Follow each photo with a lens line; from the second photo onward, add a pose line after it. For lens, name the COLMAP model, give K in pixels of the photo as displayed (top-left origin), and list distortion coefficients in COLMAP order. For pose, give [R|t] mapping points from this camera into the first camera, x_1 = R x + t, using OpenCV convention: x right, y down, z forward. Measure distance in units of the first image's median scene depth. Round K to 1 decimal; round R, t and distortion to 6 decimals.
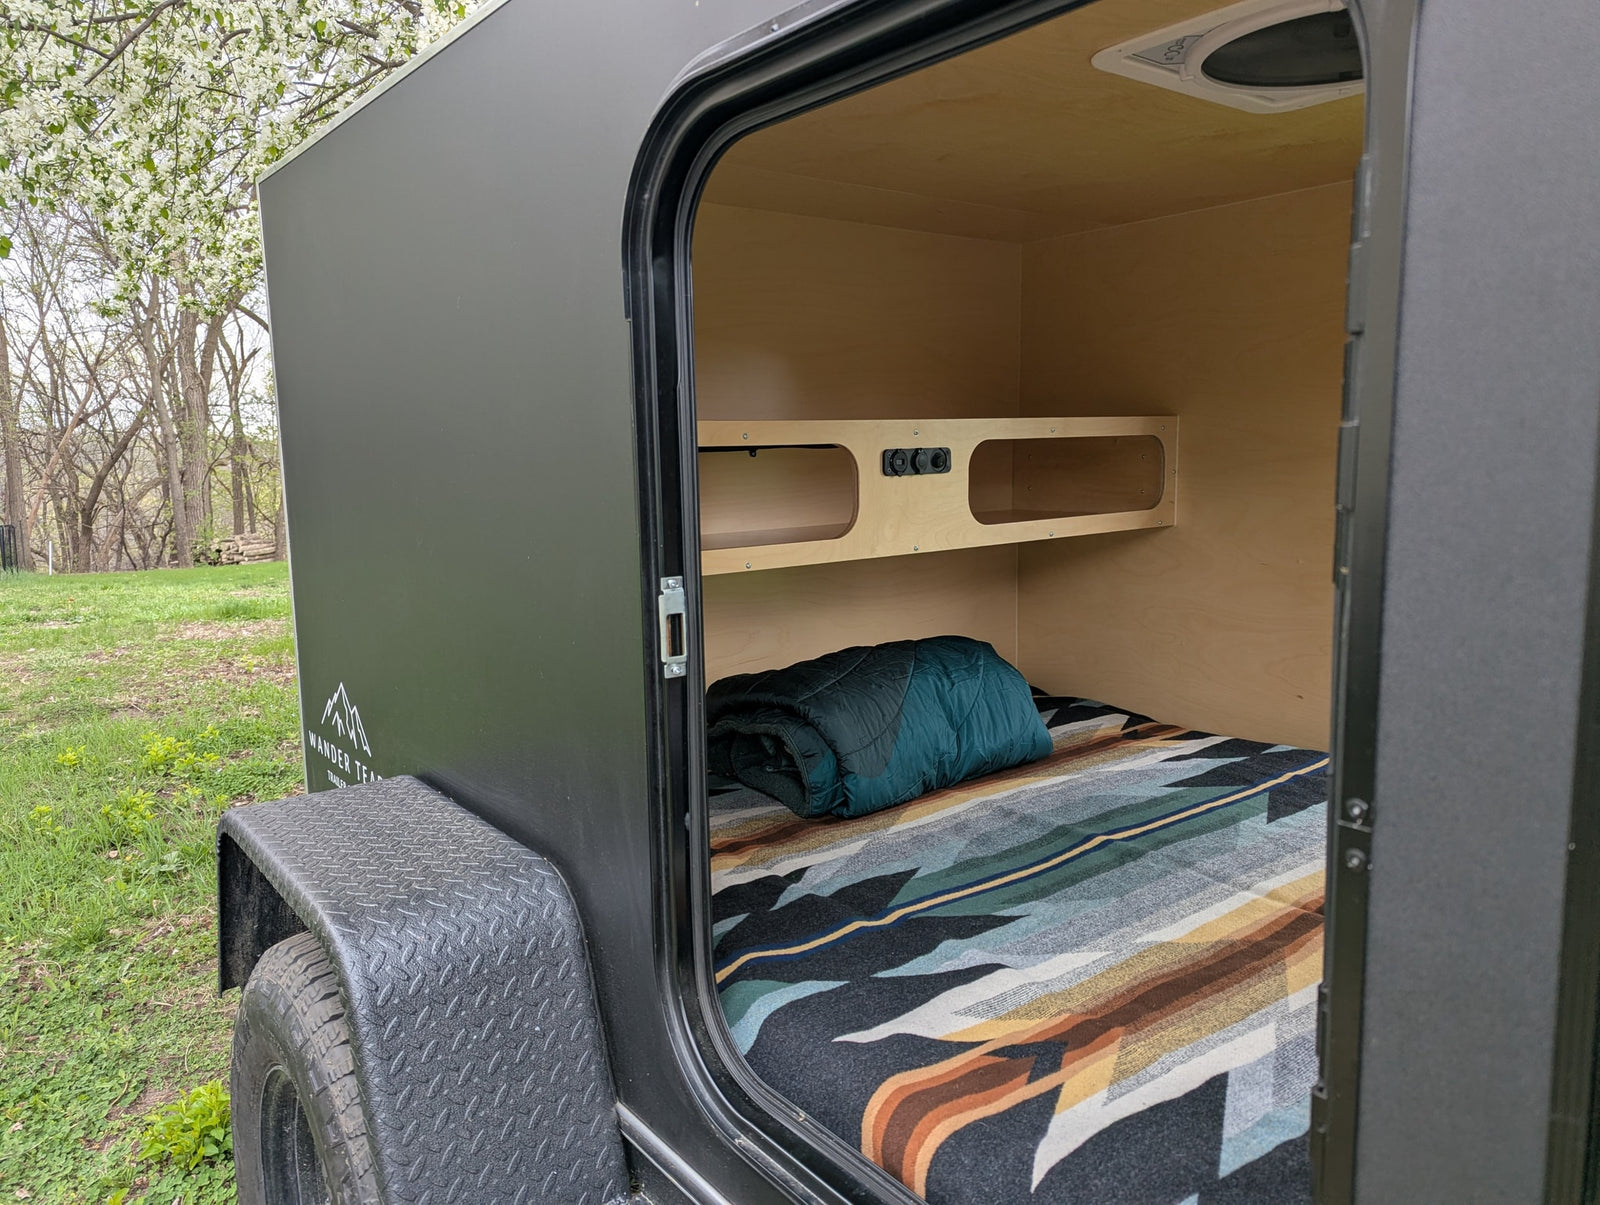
lens RADIAL K [[1098.4, 0, 805.5], [0, 1098.4, 591.4], [0, 0, 1]] dist [0.025007, -0.004356]
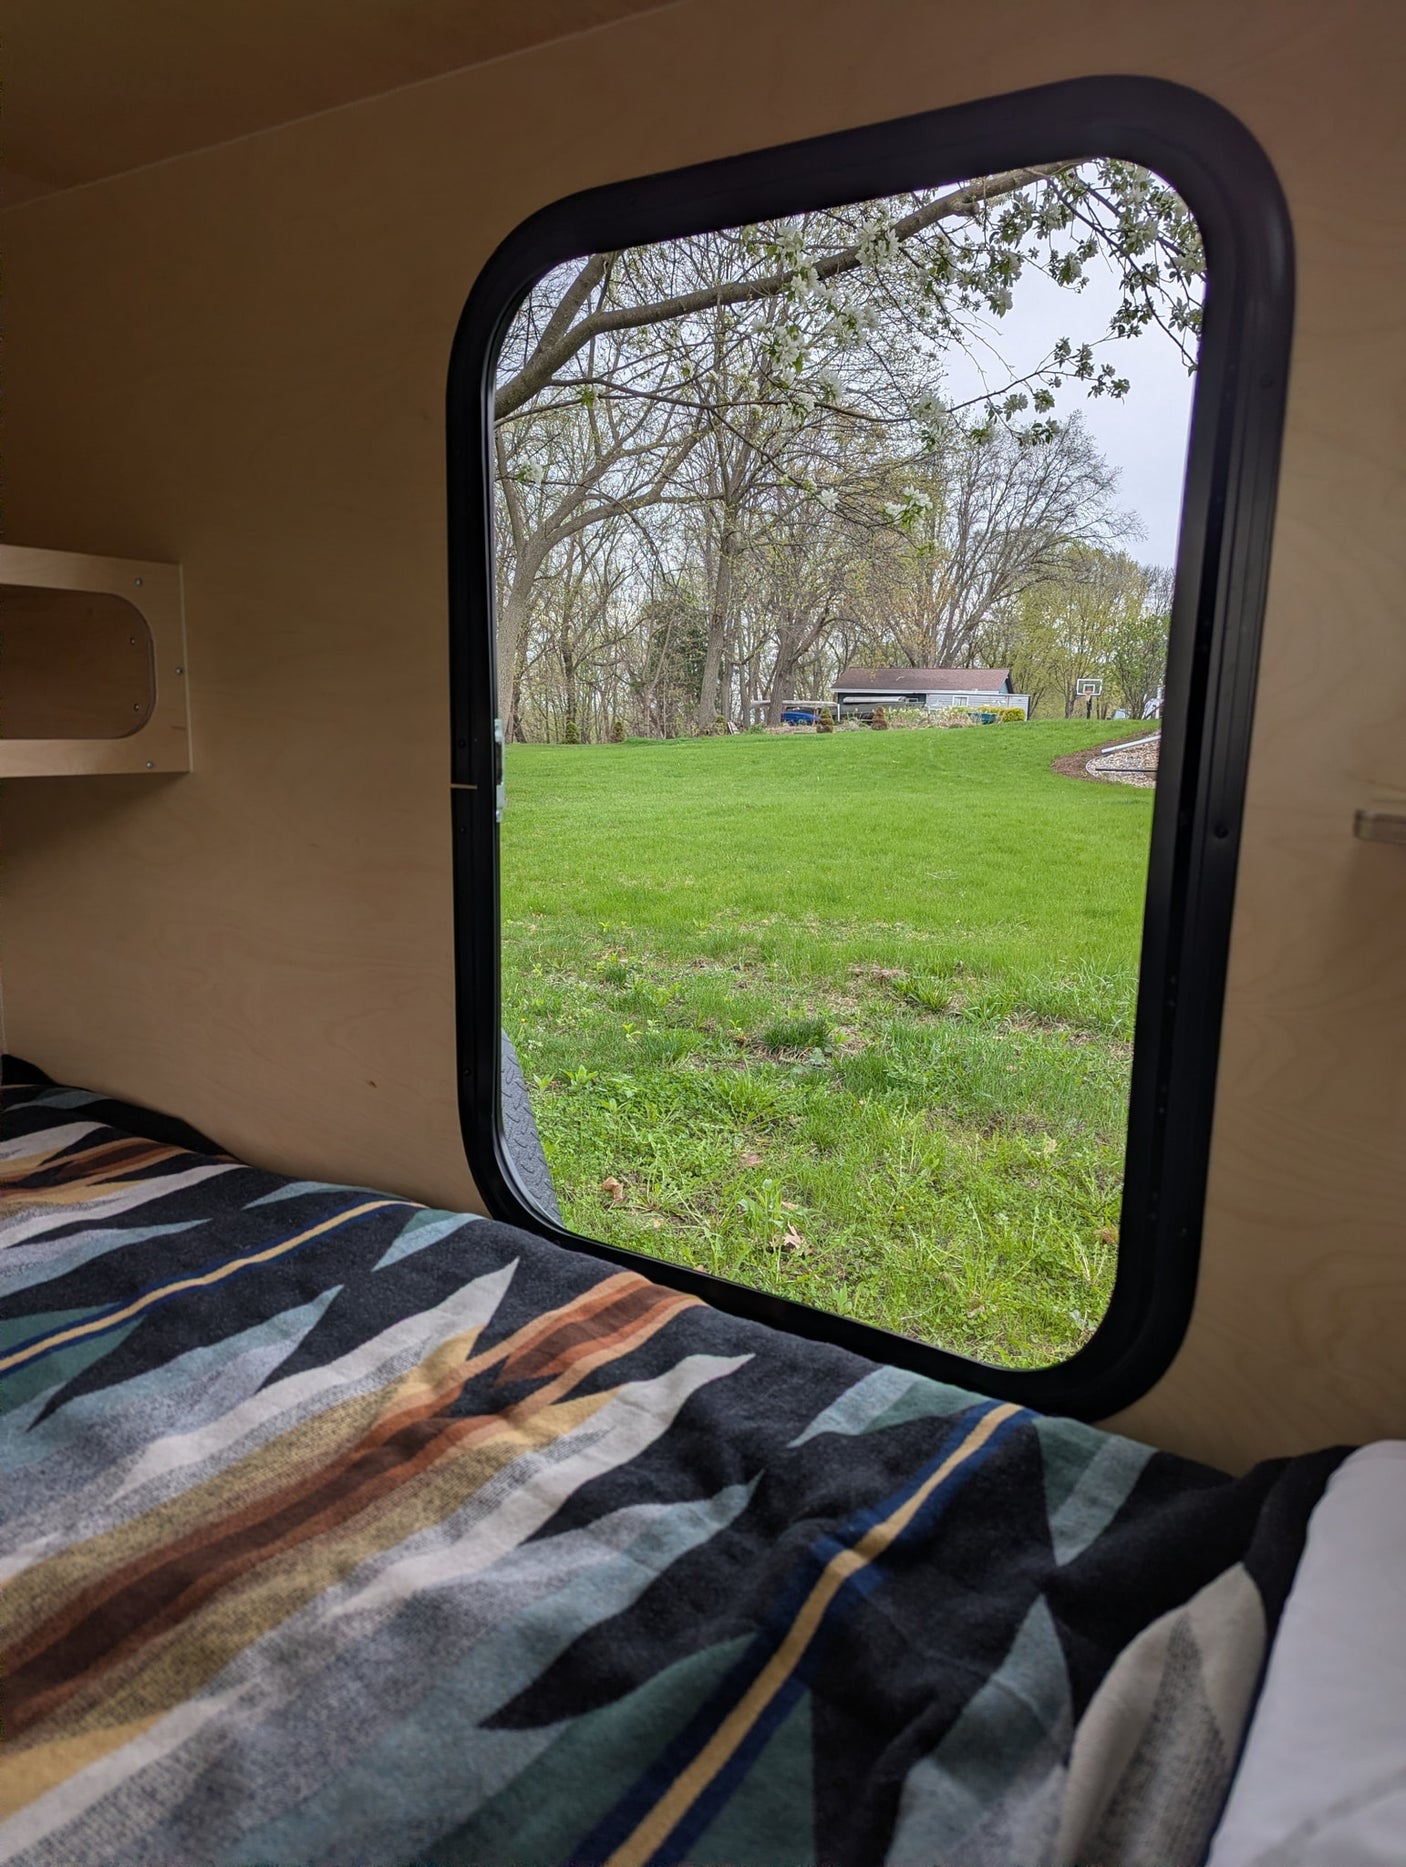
lens RADIAL K [[1281.7, 0, 703.0], [0, 1281.7, 933.5], [0, 0, 1]] dist [0.025007, -0.004356]
pose [[0.945007, -0.014627, 0.326723, 0.514288], [0.001382, 0.999169, 0.040737, -0.007866], [-0.327048, -0.038045, 0.944242, 0.440755]]
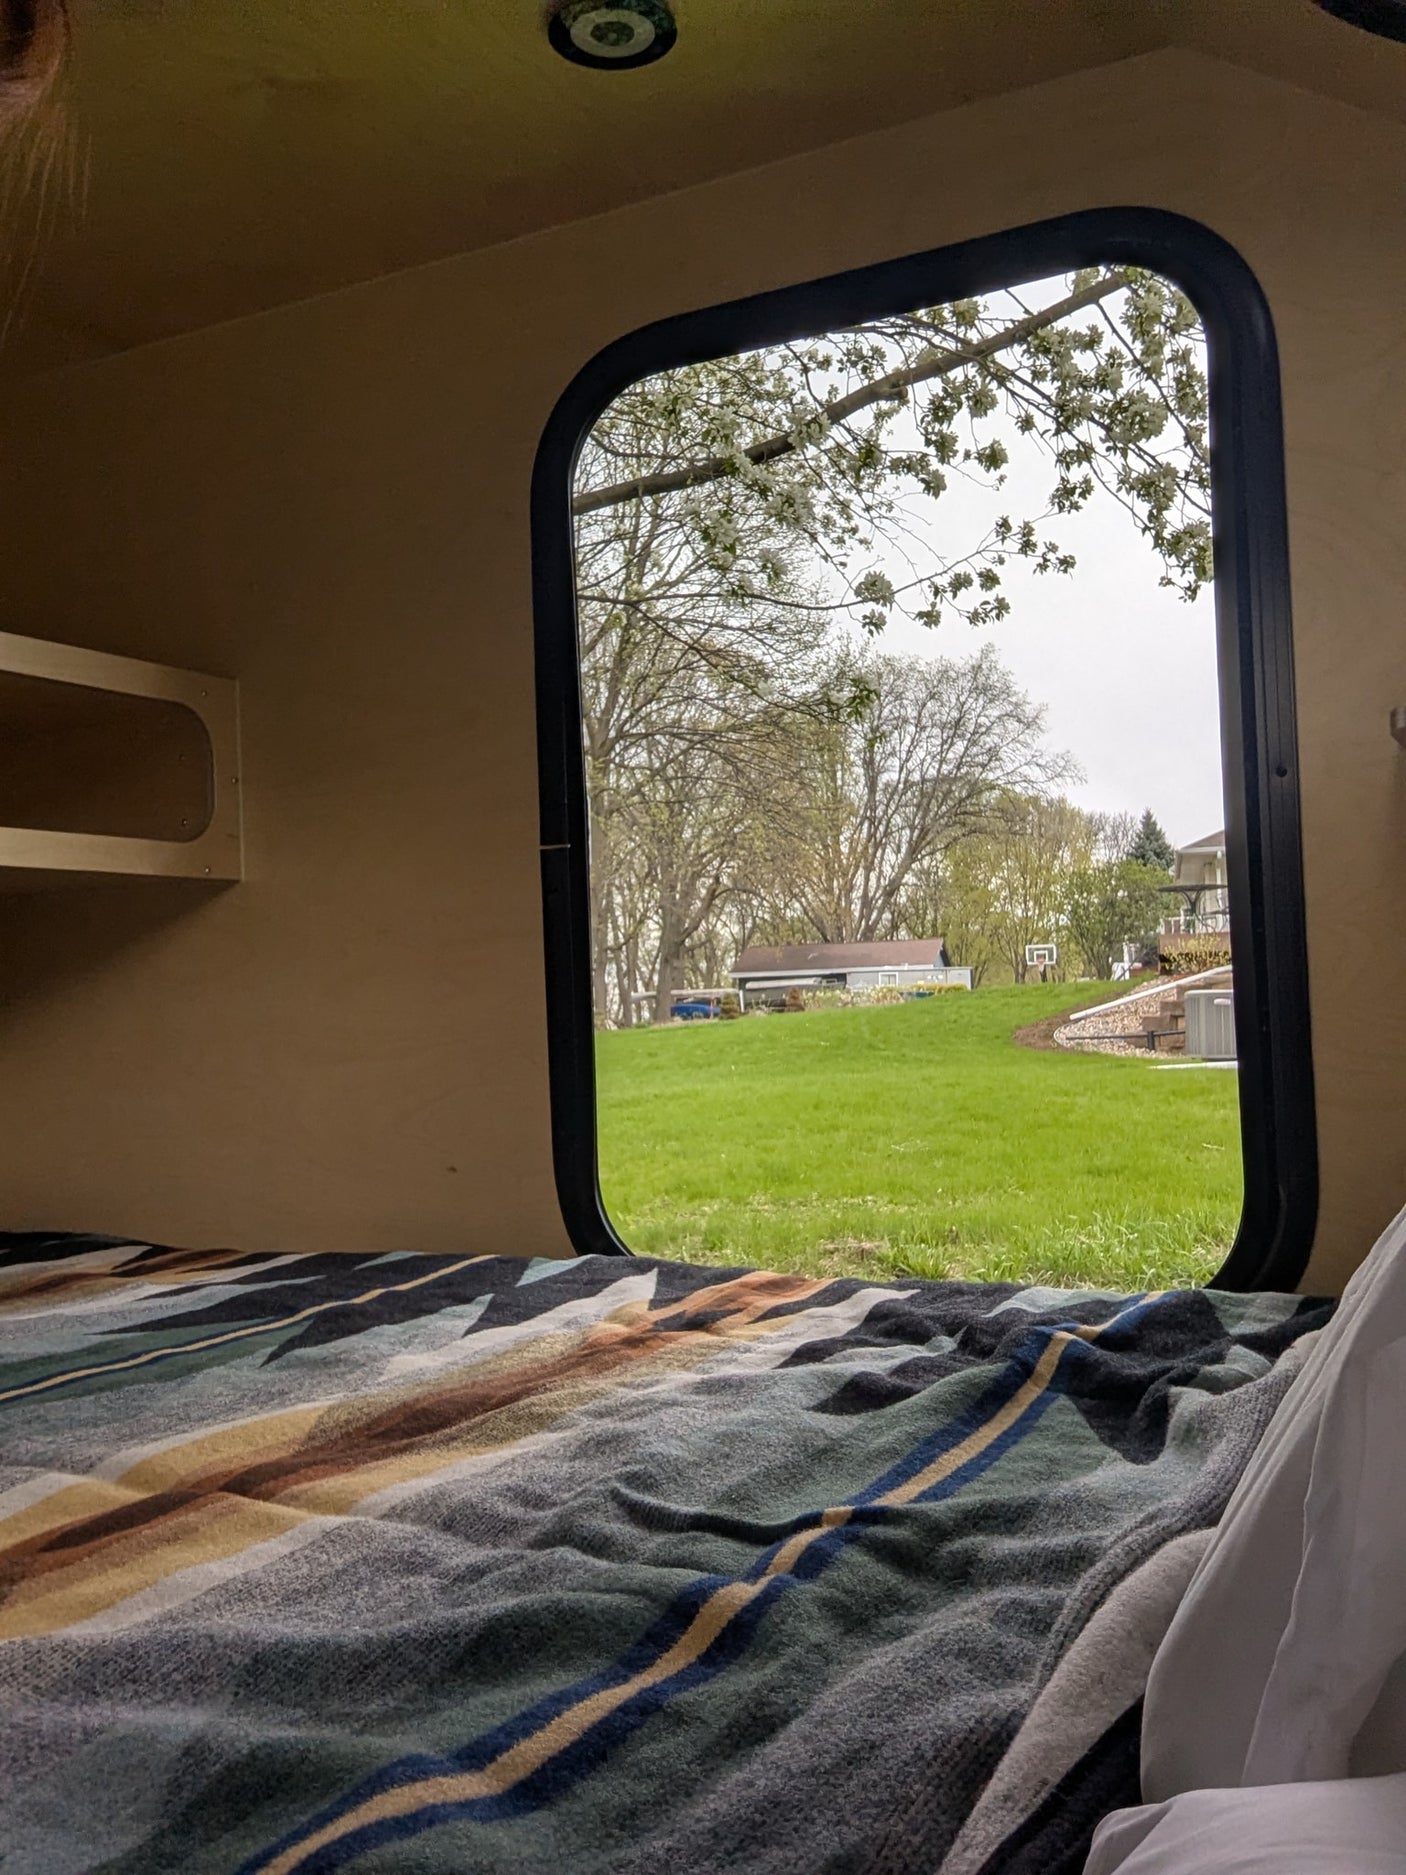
lens RADIAL K [[1625.8, 0, 688.3], [0, 1625.8, 922.1], [0, 0, 1]] dist [0.064619, -0.001779]
pose [[0.919551, 0.008540, 0.392878, 0.313863], [0.068648, 0.980900, -0.181995, 0.168987], [-0.386928, 0.194324, 0.901402, 0.281216]]
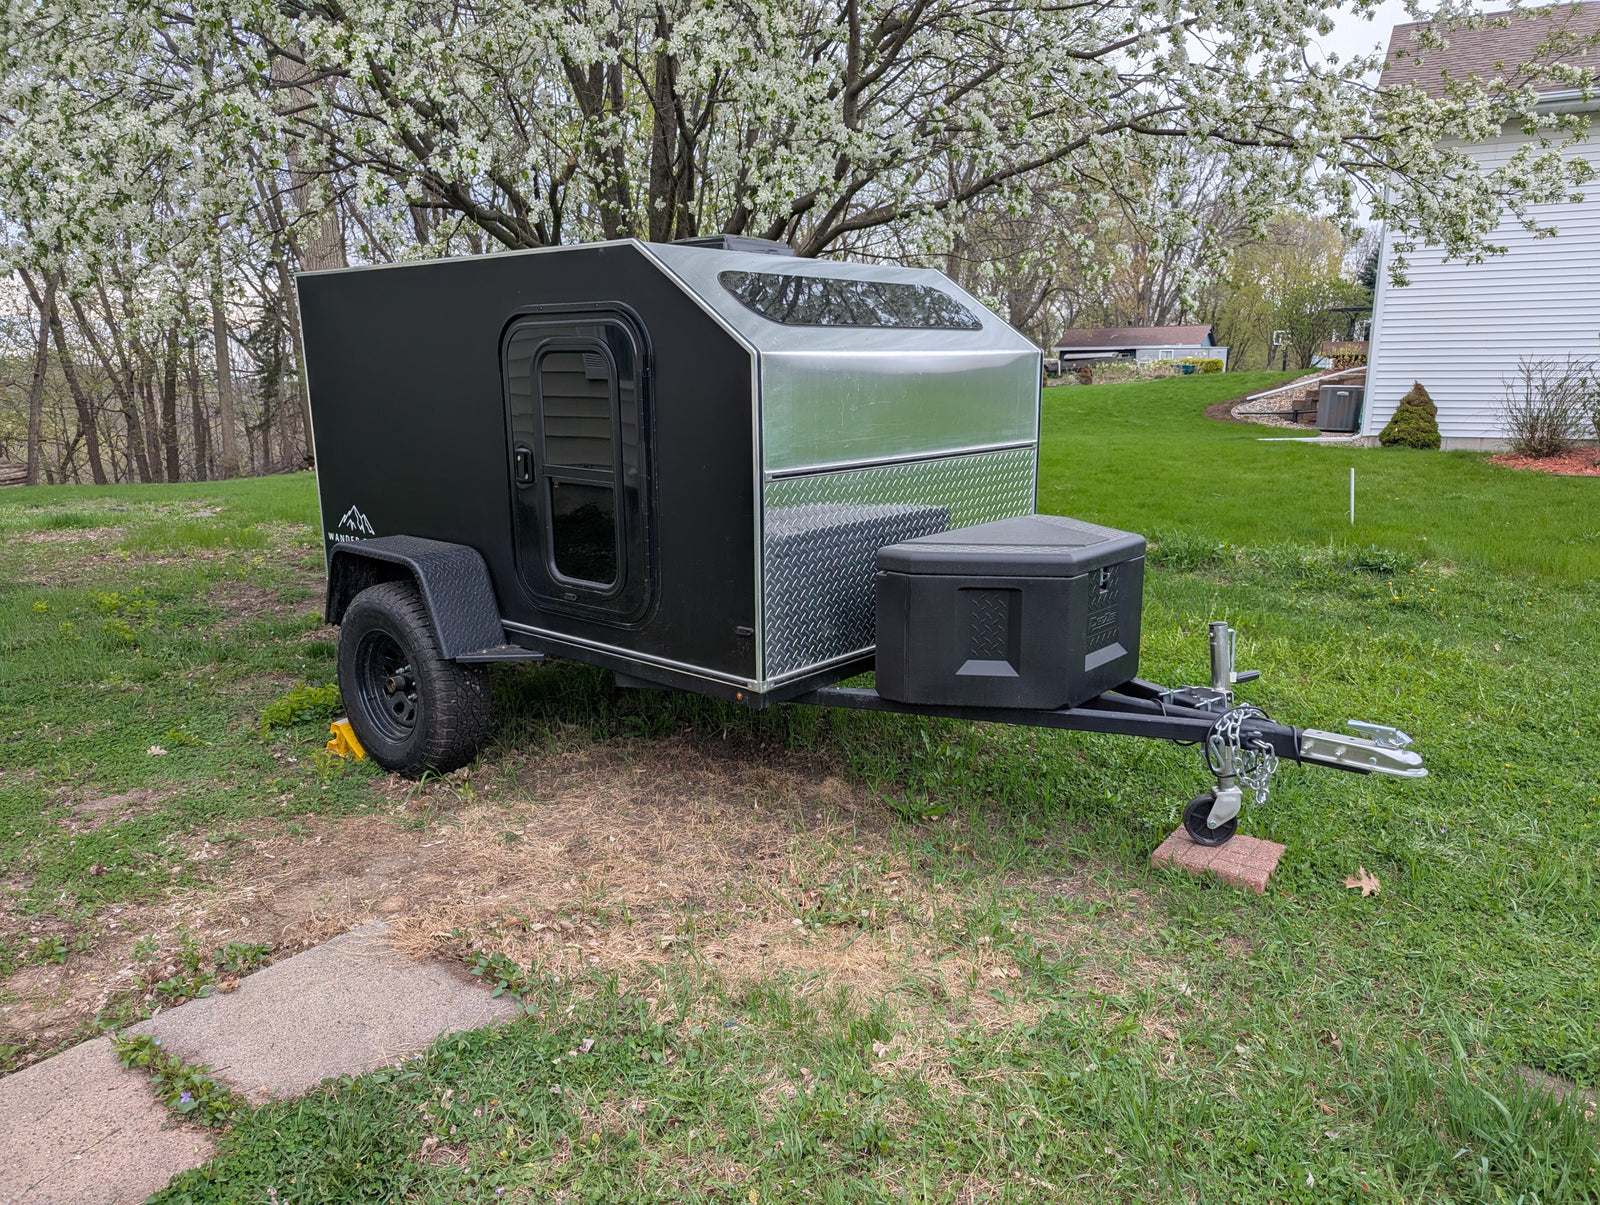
lens RADIAL K [[1098.4, 0, 805.5], [0, 1098.4, 591.4], [0, 0, 1]] dist [0.025007, -0.004356]
pose [[0.979459, -0.027938, 0.199700, 0.036075], [0.014761, 0.997632, 0.067172, 0.141431], [-0.201104, -0.062845, 0.977552, -1.660658]]
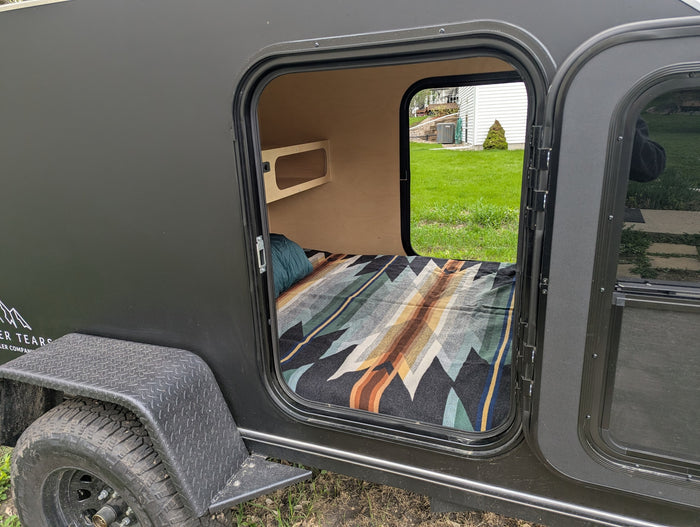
lens RADIAL K [[474.7, 0, 334.2], [0, 474.7, 264.2], [0, 0, 1]] dist [0.018867, -0.028358]
pose [[0.870370, -0.168487, 0.462676, -0.333668], [0.098873, 0.980300, 0.170987, -0.083125], [-0.482370, -0.103075, 0.869882, -0.070370]]
